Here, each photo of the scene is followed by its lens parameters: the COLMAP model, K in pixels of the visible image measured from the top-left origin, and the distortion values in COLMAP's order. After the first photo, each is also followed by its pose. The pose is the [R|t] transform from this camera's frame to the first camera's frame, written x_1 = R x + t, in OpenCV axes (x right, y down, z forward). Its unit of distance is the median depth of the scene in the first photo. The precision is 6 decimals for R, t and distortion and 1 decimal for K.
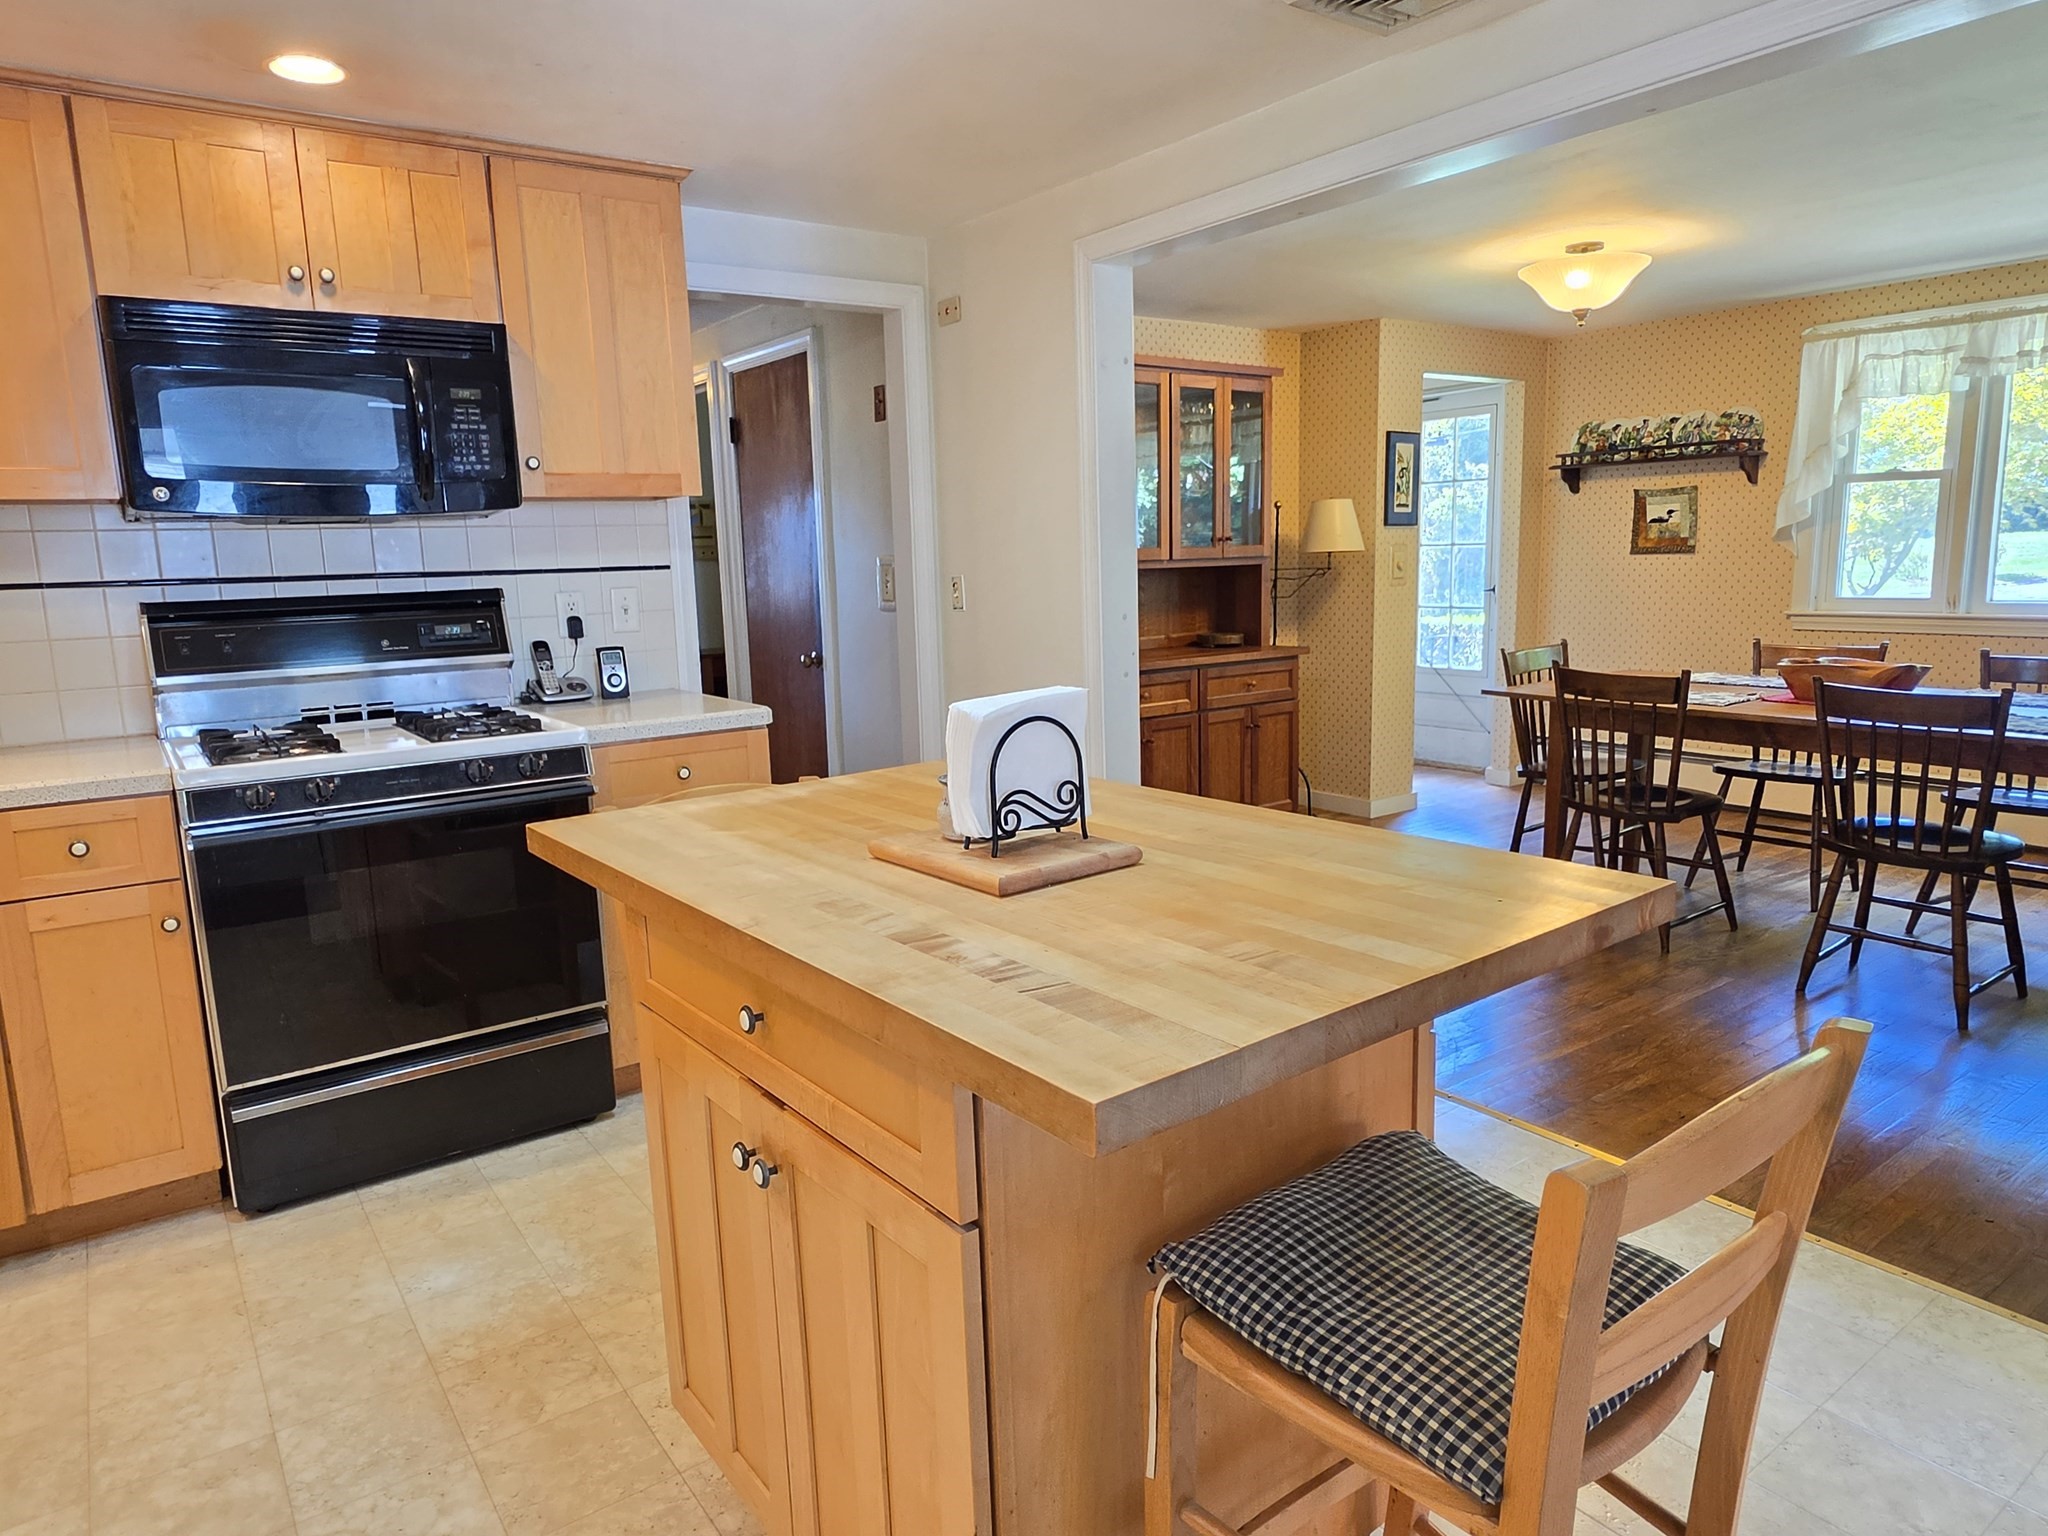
lens RADIAL K [[1266.8, 0, 1014.9], [0, 1266.8, 765.5], [0, 0, 1]] dist [-0.006680, -0.000446]
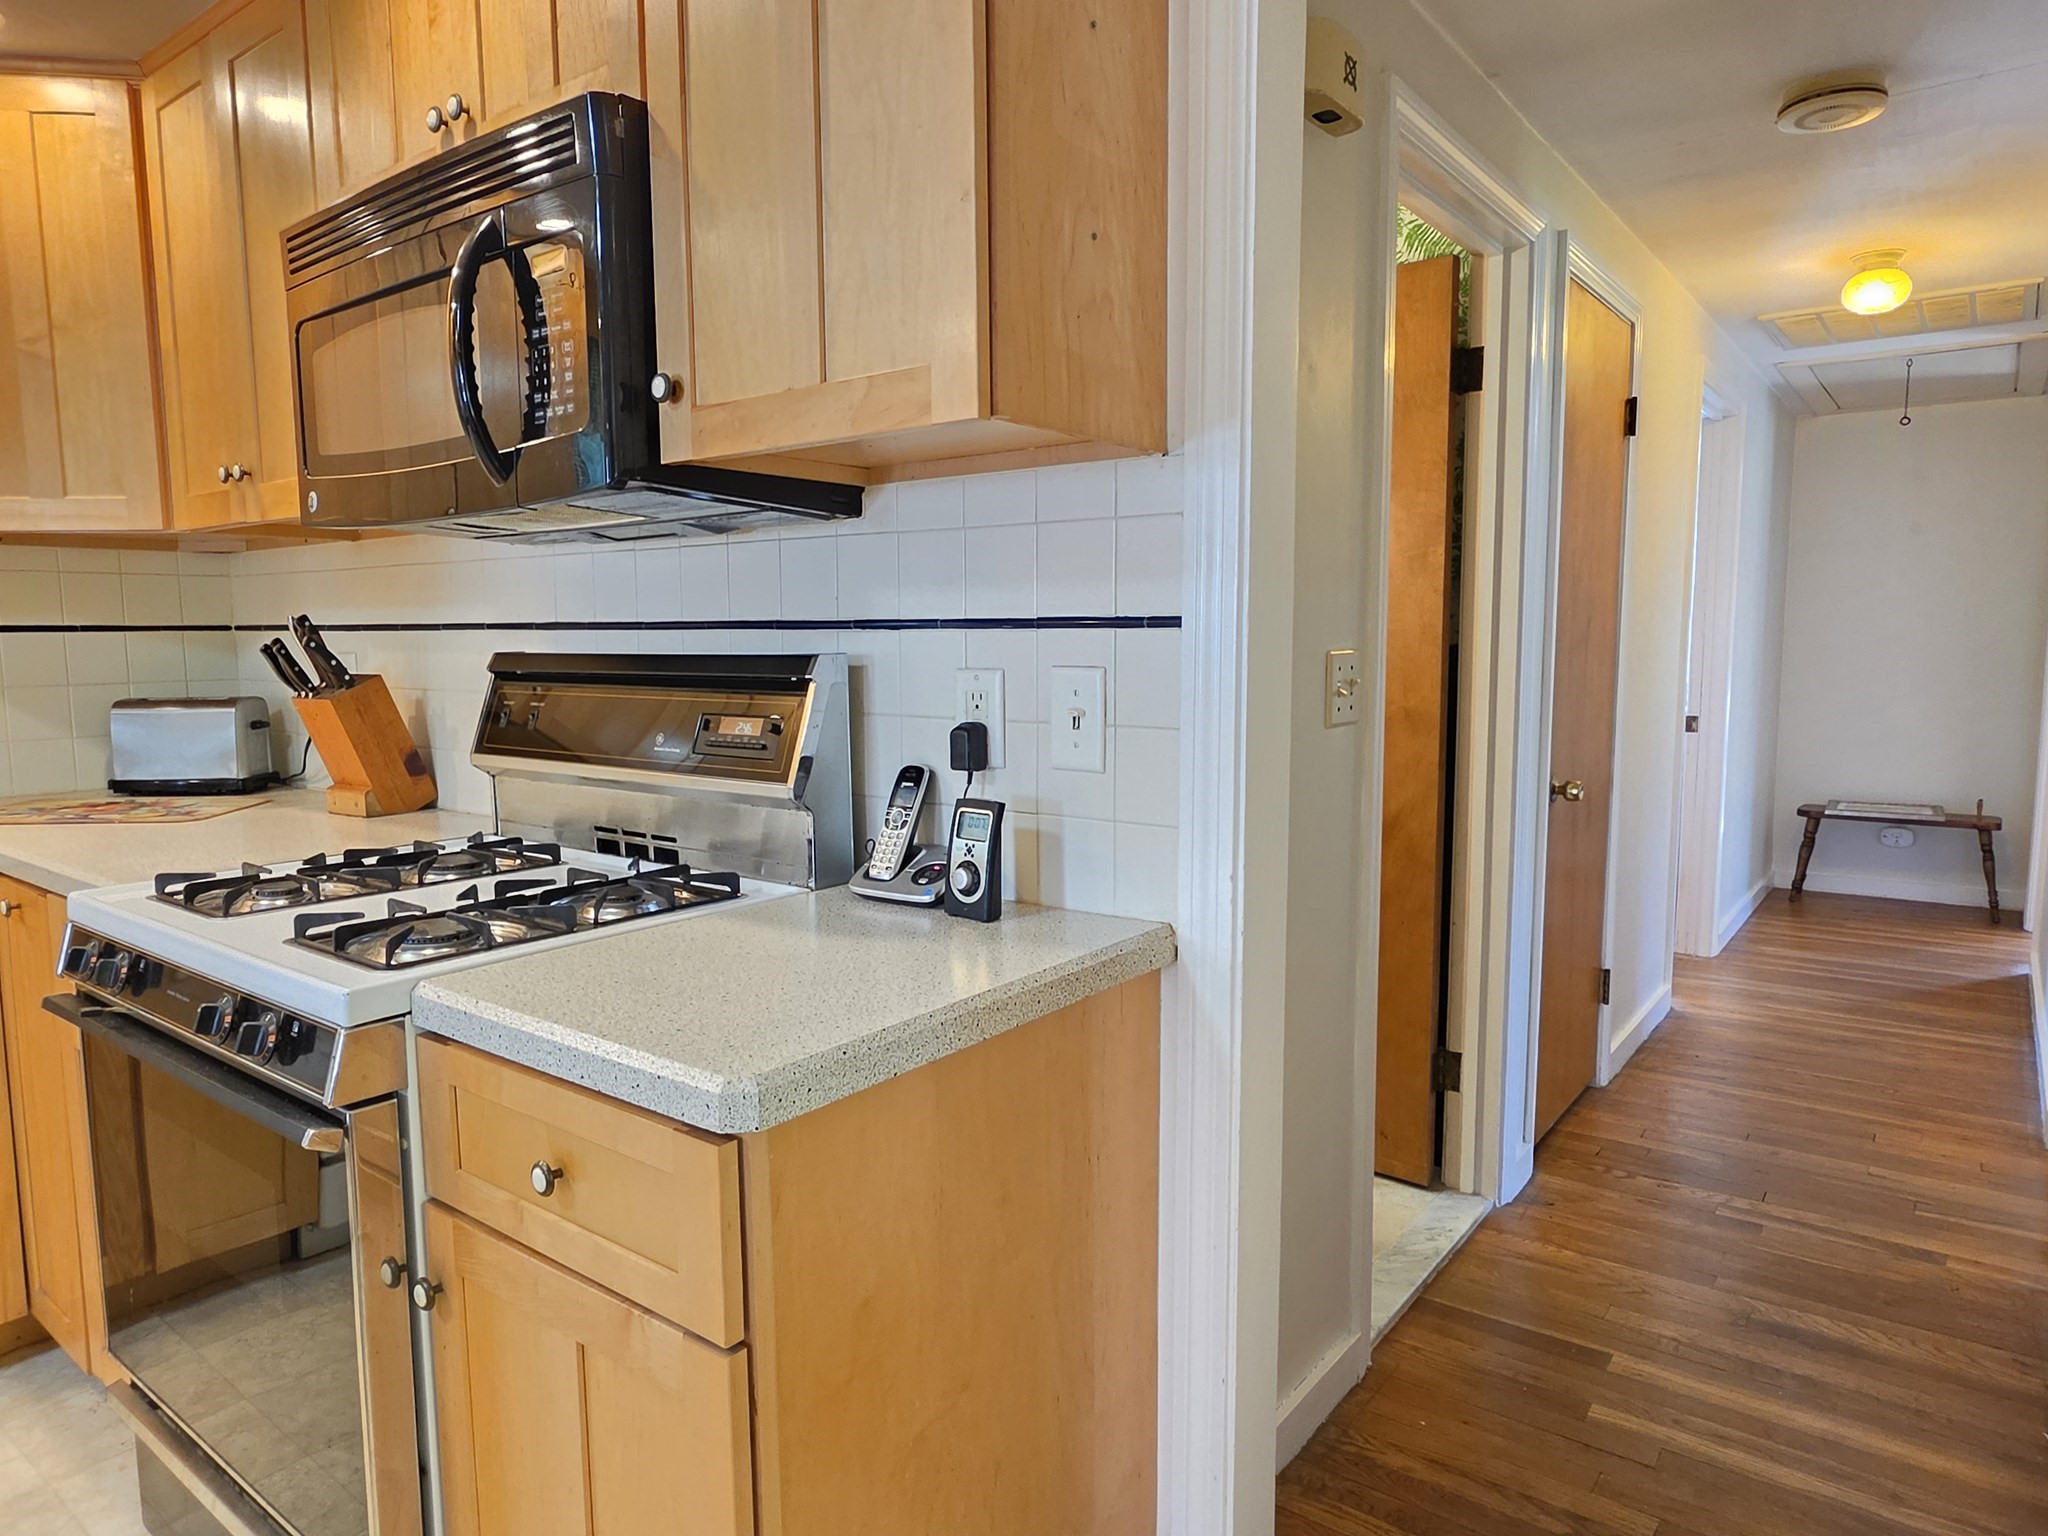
lens RADIAL K [[1266.8, 0, 1011.6], [0, 1266.8, 767.1], [0, 0, 1]] dist [-0.006680, -0.000446]
pose [[0.284591, 0.129174, -0.949906, 0.115906], [-0.162958, 0.982978, 0.084849, -0.174692], [0.944697, 0.130647, 0.300797, 1.067516]]
